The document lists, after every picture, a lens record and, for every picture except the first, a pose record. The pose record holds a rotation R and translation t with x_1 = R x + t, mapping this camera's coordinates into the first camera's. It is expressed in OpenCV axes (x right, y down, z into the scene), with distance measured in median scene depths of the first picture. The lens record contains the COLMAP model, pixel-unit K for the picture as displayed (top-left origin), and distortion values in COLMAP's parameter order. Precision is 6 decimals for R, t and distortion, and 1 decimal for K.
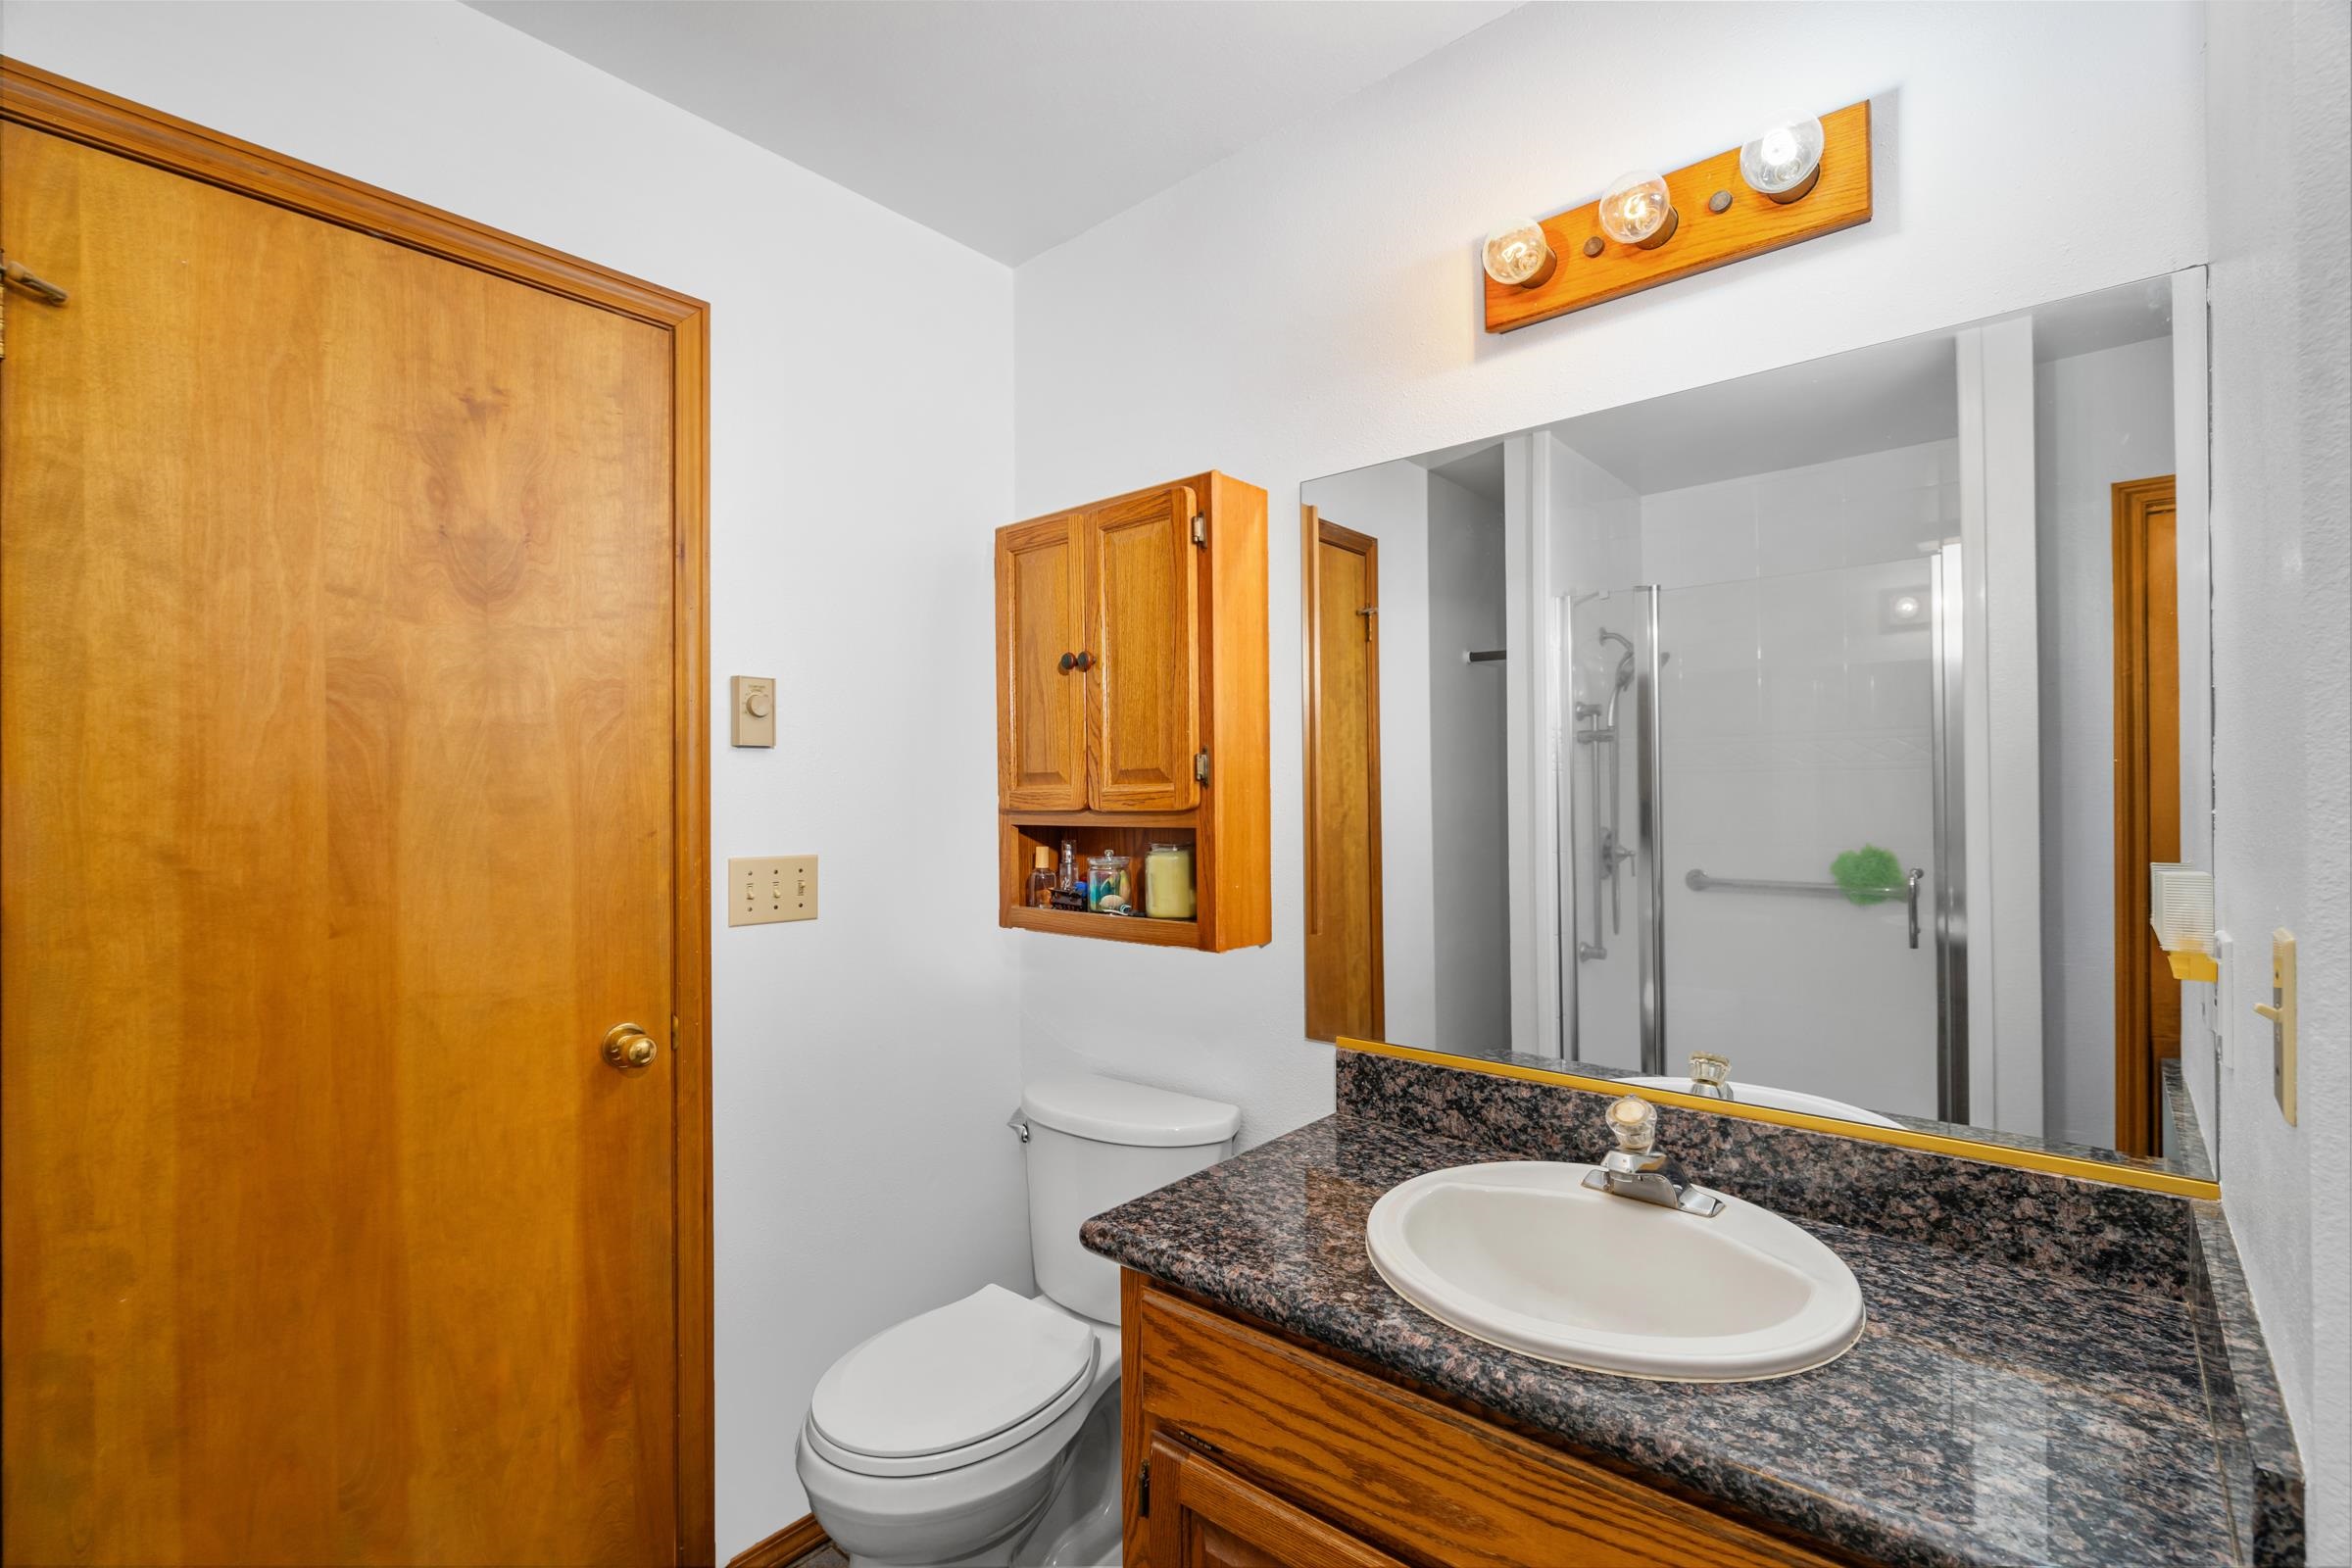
lens RADIAL K [[1056.3, 0, 1176.0], [0, 1056.3, 784.0], [0, 0, 1]] dist [-0.004685, 0.001331]
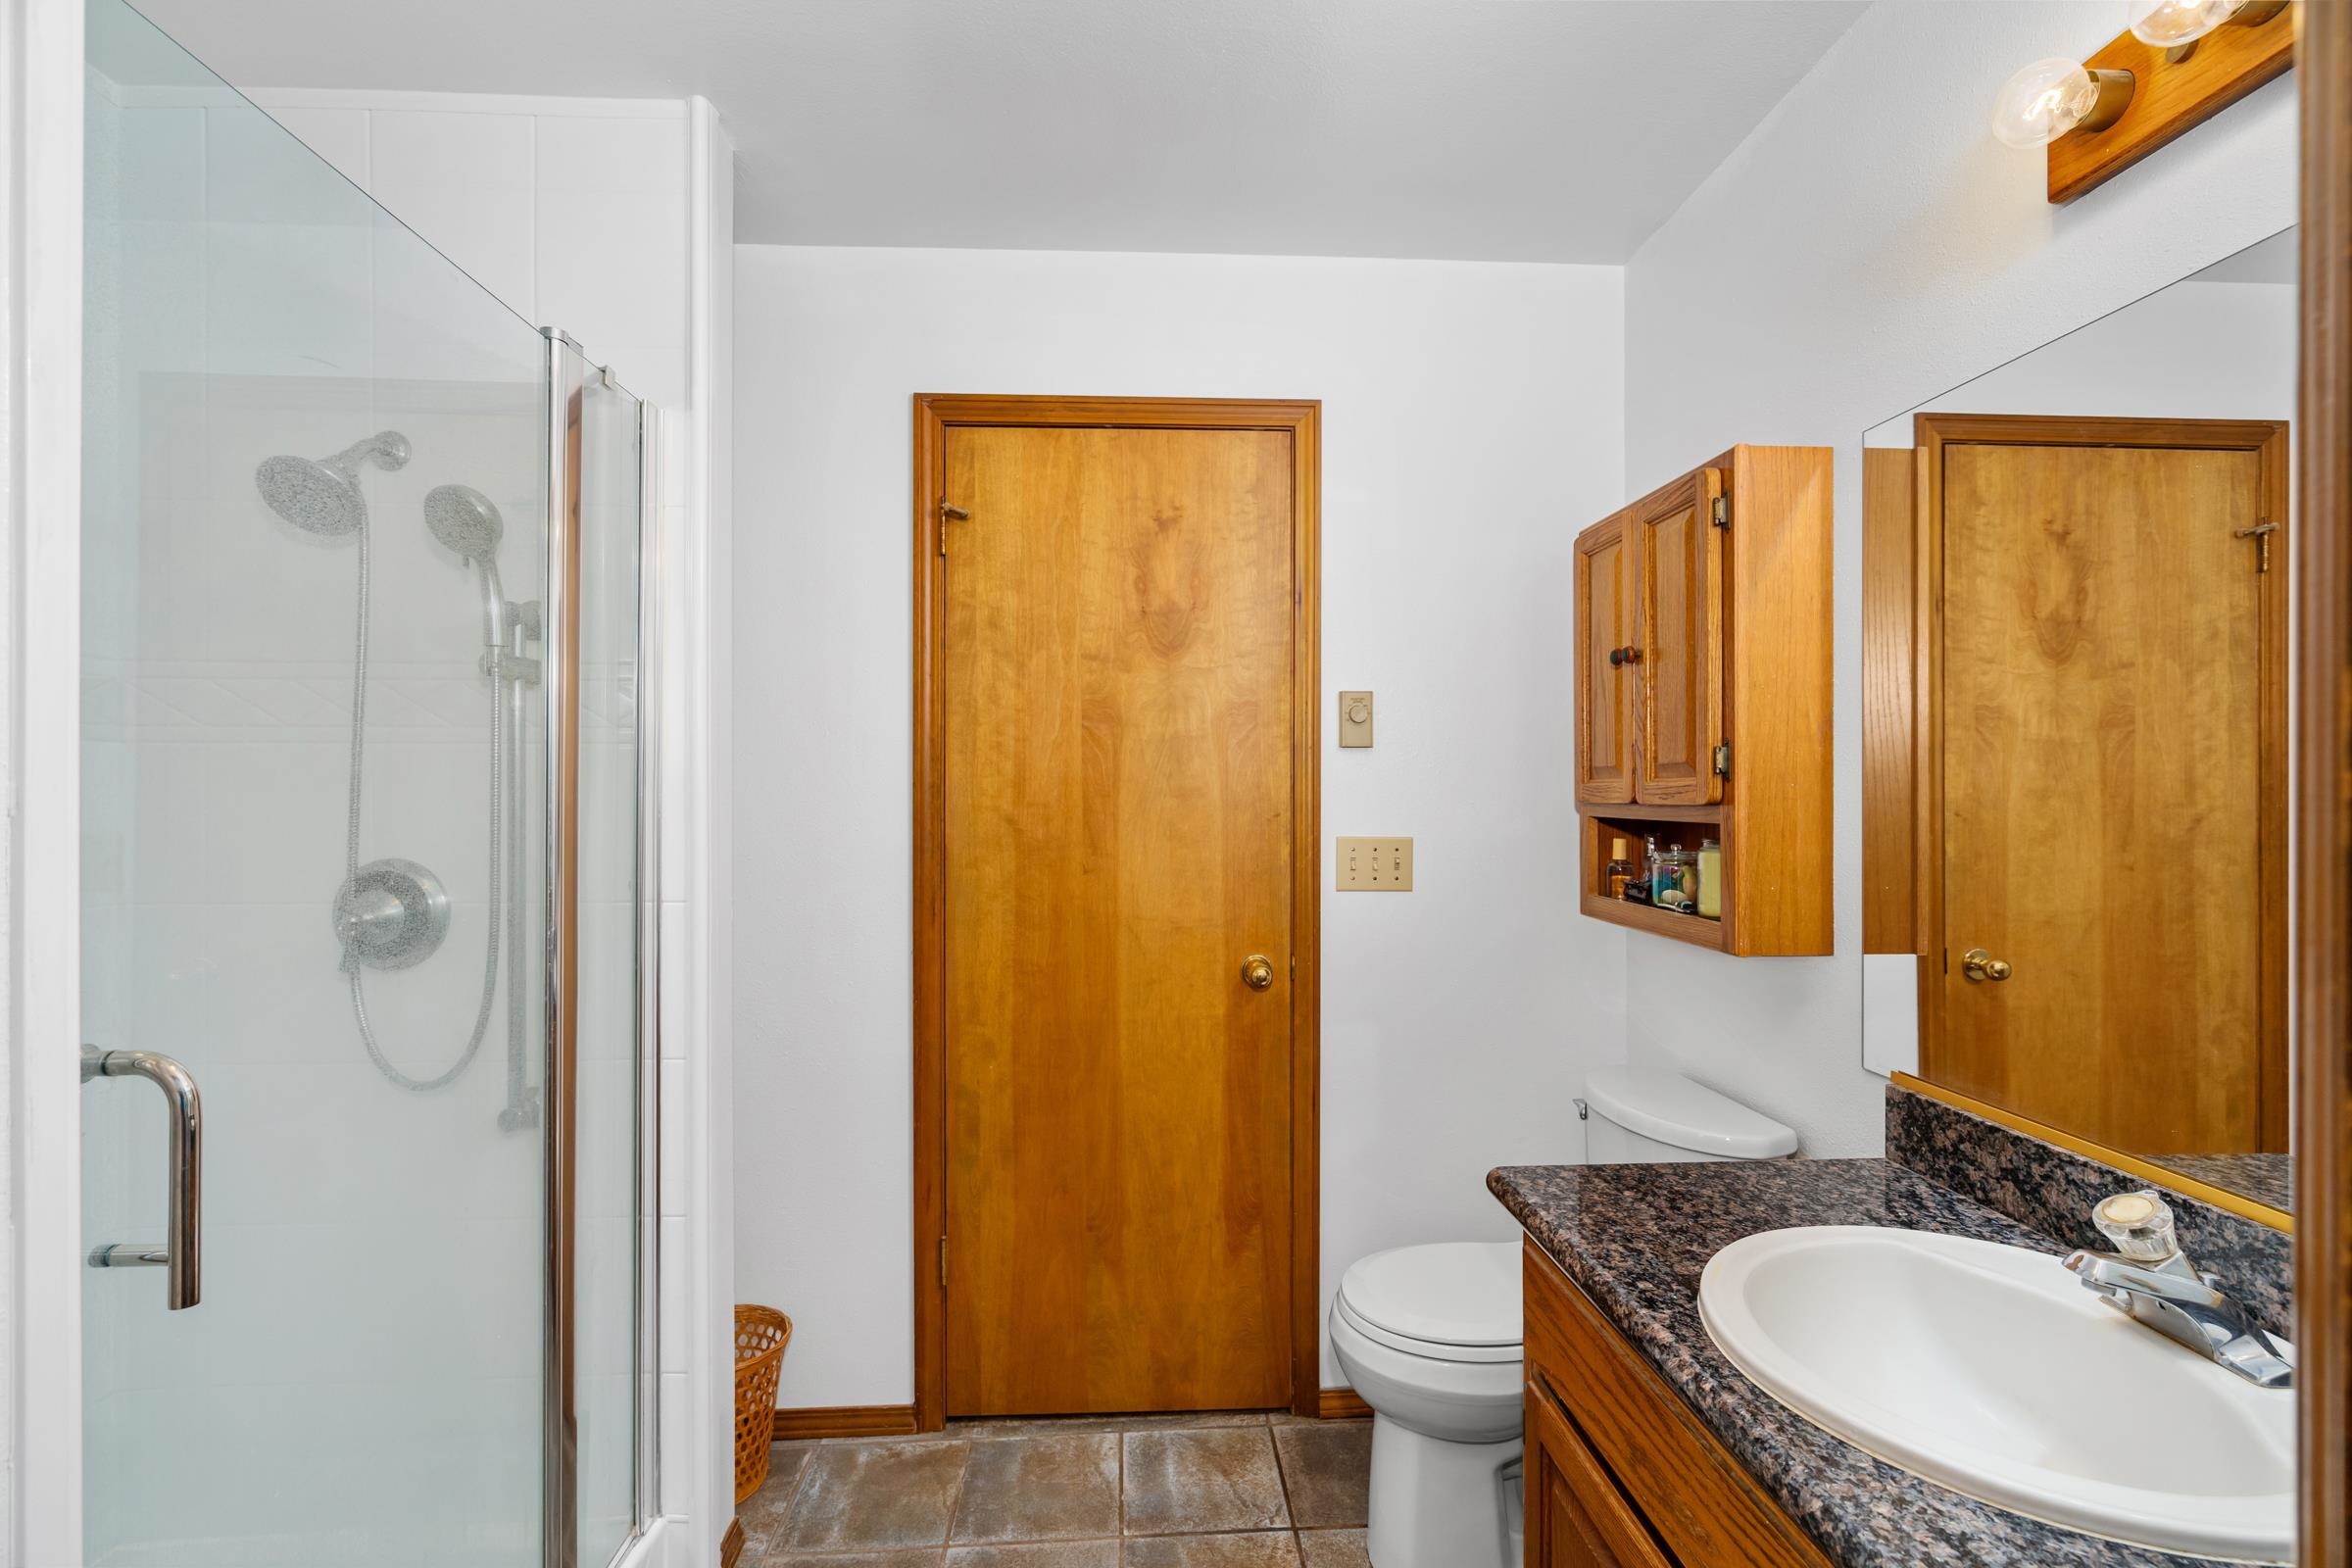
lens RADIAL K [[1056.3, 0, 1176.0], [0, 1056.3, 784.0], [0, 0, 1]] dist [-0.004685, 0.001331]
pose [[0.695999, 0.003937, -0.718032, 0.404750], [0.003181, 0.999958, 0.008567, -0.004560], [0.718036, -0.008247, 0.695958, -0.017532]]
